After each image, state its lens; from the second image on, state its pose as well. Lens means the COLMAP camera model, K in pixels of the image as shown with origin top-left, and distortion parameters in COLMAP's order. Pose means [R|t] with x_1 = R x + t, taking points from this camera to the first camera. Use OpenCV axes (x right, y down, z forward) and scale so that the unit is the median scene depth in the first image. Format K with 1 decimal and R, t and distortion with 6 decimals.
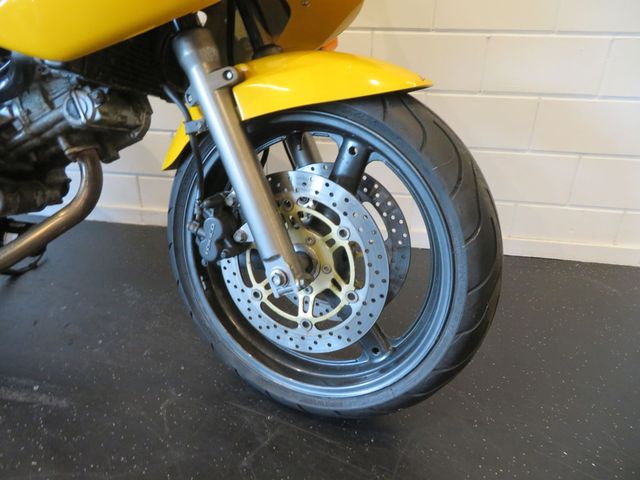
lens RADIAL K [[456.3, 0, 320.0], [0, 456.3, 240.0], [0, 0, 1]] dist [-0.007370, -0.004328]
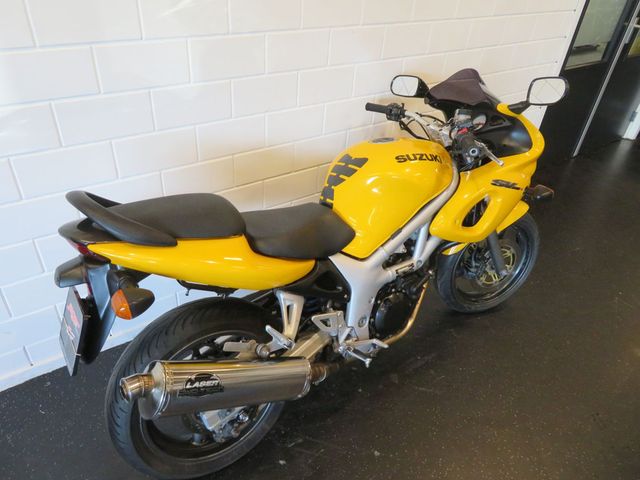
lens RADIAL K [[458.7, 0, 320.0], [0, 458.7, 240.0], [0, 0, 1]] dist [-0.004729, 0.000205]
pose [[0.701071, -0.384590, 0.600492, -2.567295], [0.247288, 0.920961, 0.301130, -1.282654], [-0.668841, -0.062619, 0.740764, -0.464314]]
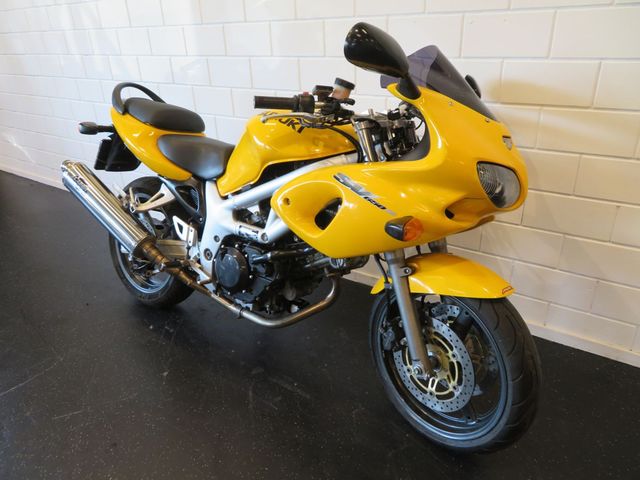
lens RADIAL K [[460.8, 0, 320.0], [0, 460.8, 240.0], [0, 0, 1]] dist [-0.002086, 0.005573]
pose [[0.899659, 0.137639, -0.414330, 0.254756], [-0.135059, 0.990195, 0.035680, -0.447980], [0.415178, 0.023859, 0.909427, -0.934633]]
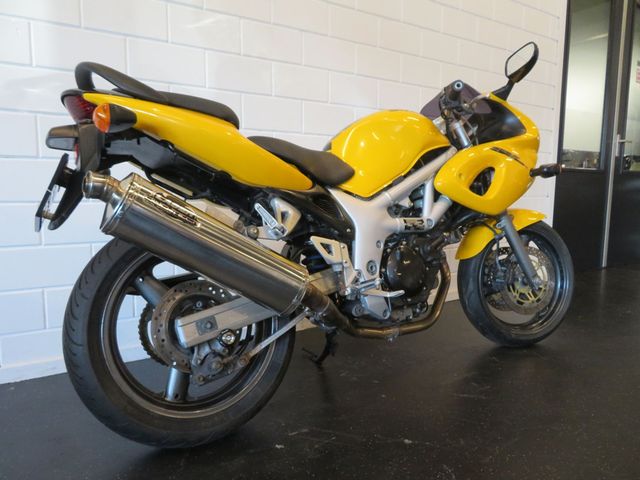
lens RADIAL K [[458.7, 0, 320.0], [0, 458.7, 240.0], [0, 0, 1]] dist [-0.004729, 0.000205]
pose [[0.738067, -0.096265, 0.667825, -2.704399], [0.296382, 0.935424, -0.192716, -0.008899], [-0.606148, 0.340169, 0.718937, -0.302129]]
